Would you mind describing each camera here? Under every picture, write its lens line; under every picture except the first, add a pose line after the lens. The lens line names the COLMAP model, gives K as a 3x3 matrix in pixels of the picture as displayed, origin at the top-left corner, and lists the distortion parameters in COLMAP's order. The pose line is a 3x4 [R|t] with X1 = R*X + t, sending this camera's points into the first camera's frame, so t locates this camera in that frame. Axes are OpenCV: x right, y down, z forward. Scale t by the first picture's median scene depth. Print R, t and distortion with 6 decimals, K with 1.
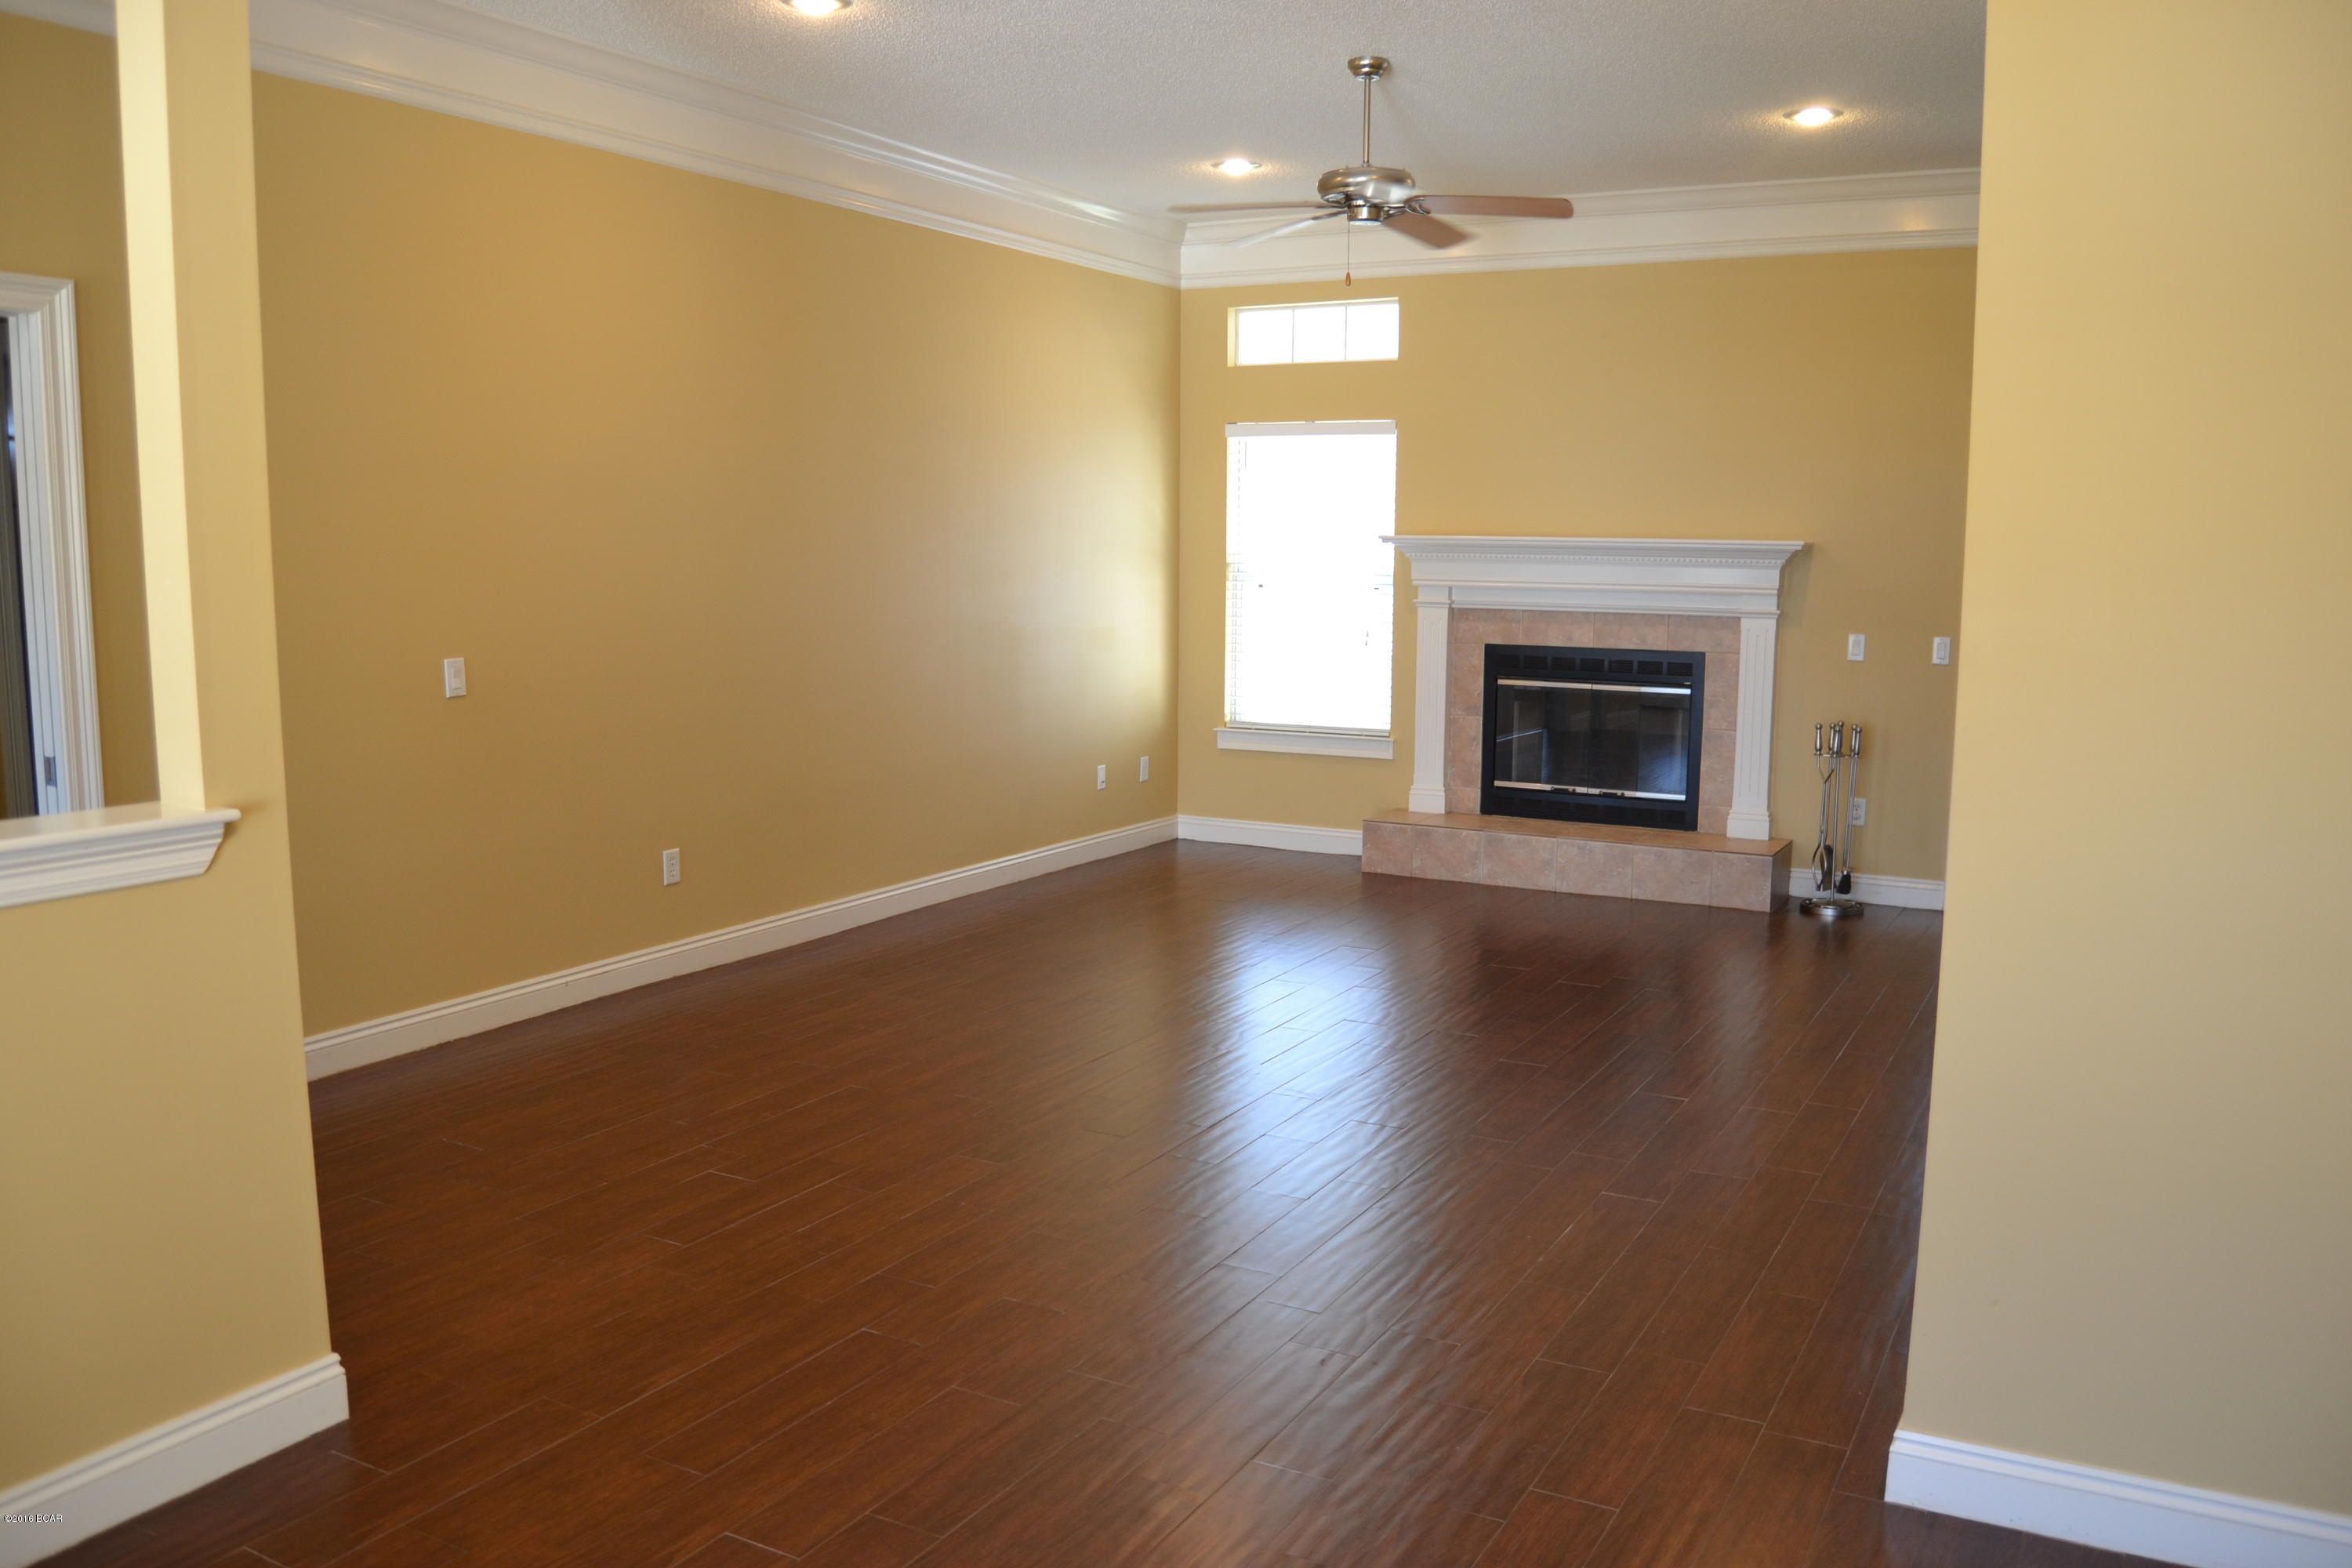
lens RADIAL K [[1872.8, 0, 1175.2], [0, 1872.8, 794.0], [0, 0, 1]] dist [-0.092508, 0.037672]
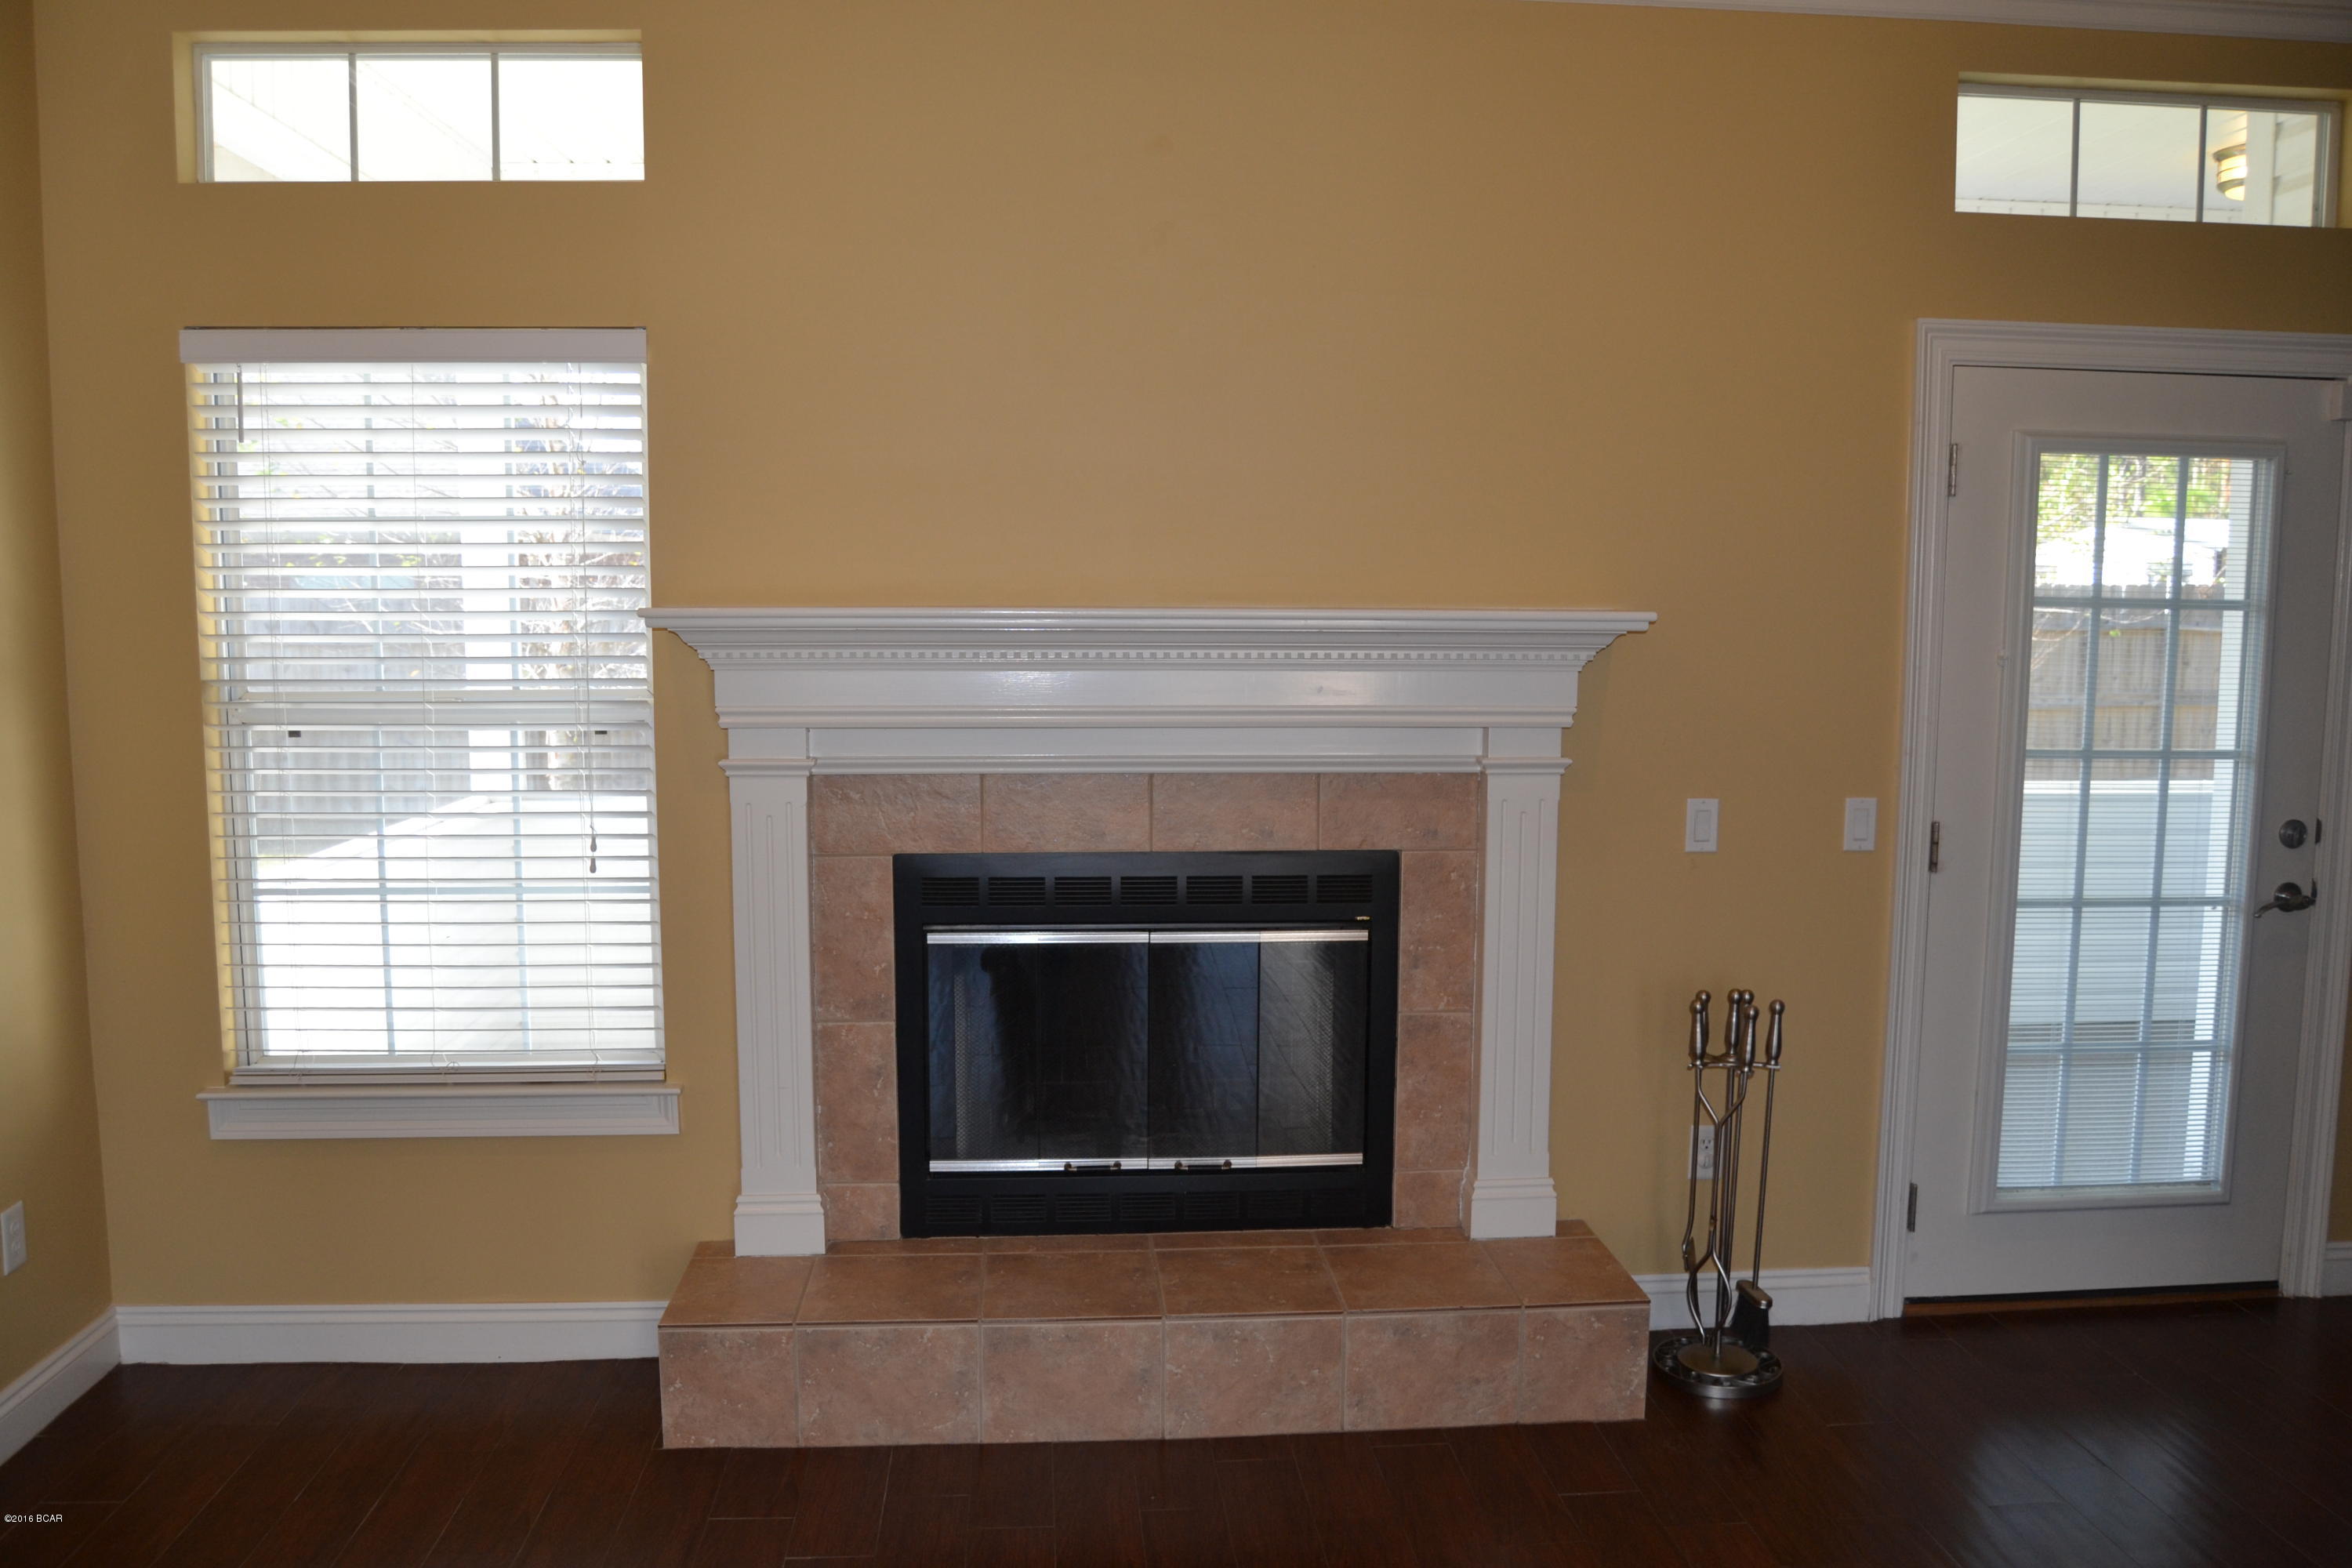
lens RADIAL K [[1872.8, 0, 1176.3], [0, 1872.8, 789.2], [0, 0, 1]] dist [-0.092508, 0.037672]
pose [[0.835889, -0.065359, 0.544993, -0.014918], [0.077068, 0.997025, 0.001366, -0.098391], [-0.543461, 0.040860, 0.838440, 0.651124]]
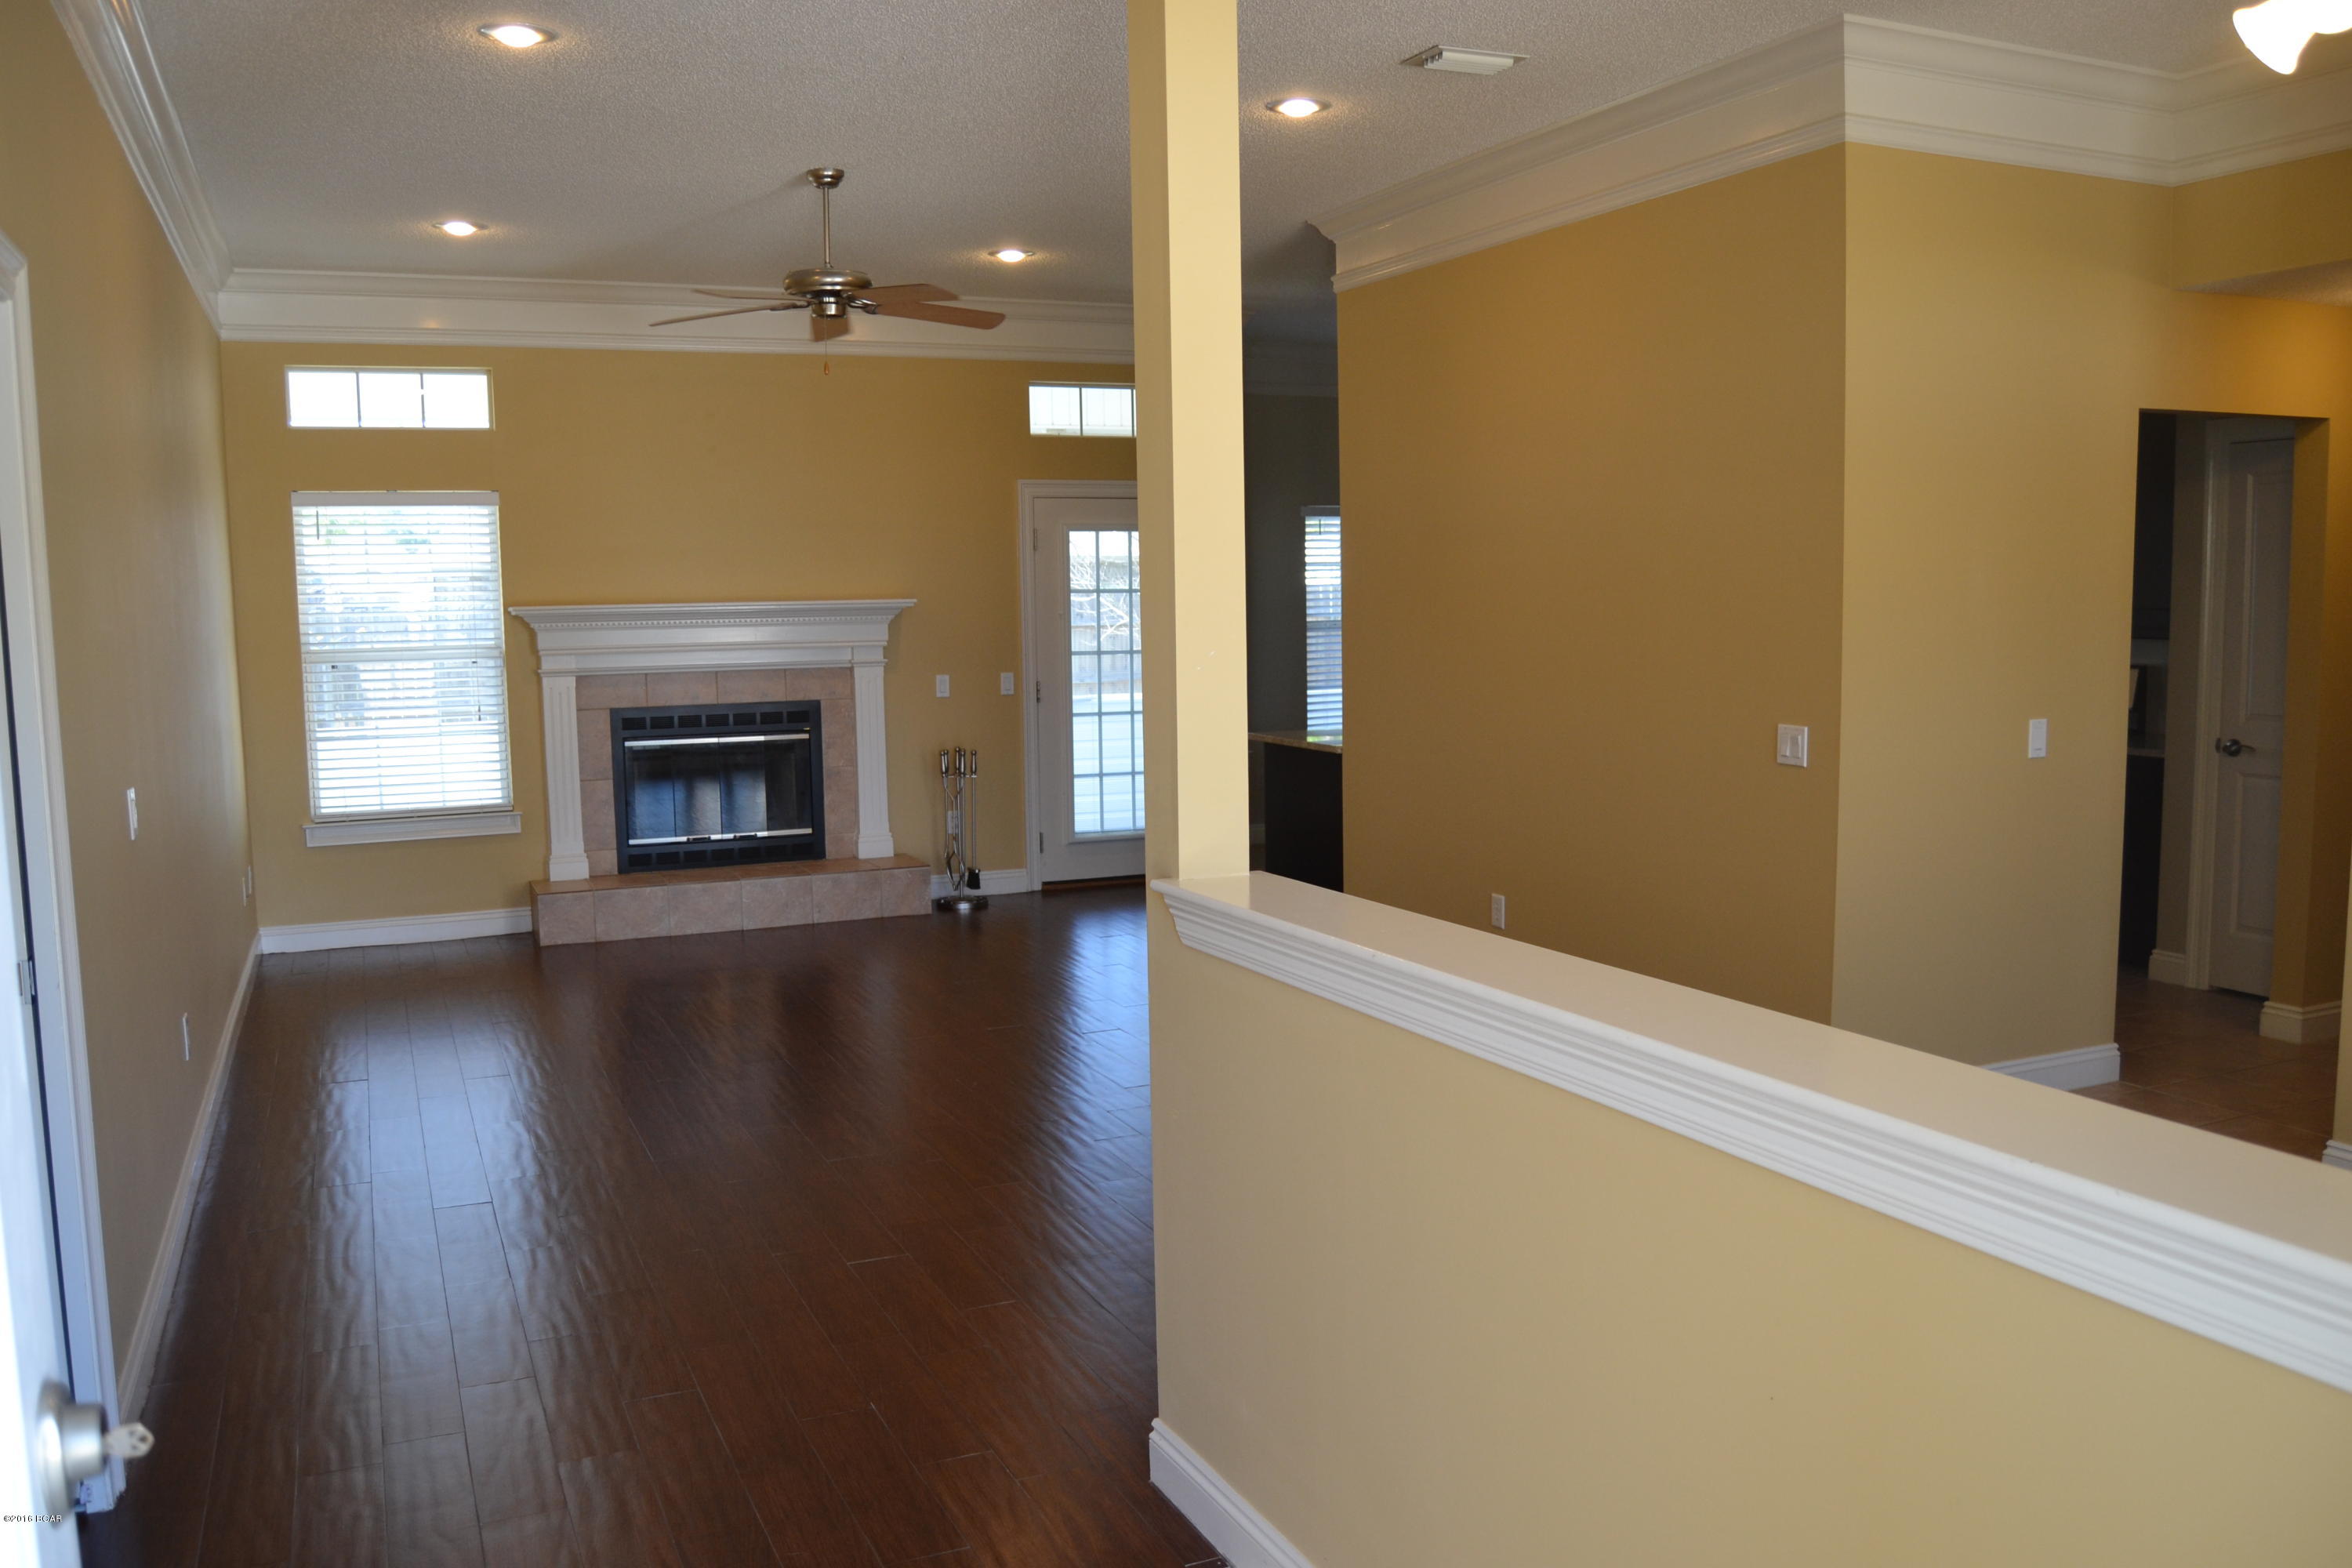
lens RADIAL K [[1872.8, 0, 1183.3], [0, 1872.8, 800.6], [0, 0, 1]] dist [-0.092508, 0.037672]
pose [[0.600946, -0.106305, 0.792189, -0.498390], [0.128101, 0.991114, 0.035824, -0.028479], [-0.788958, 0.079952, 0.609223, 0.140819]]
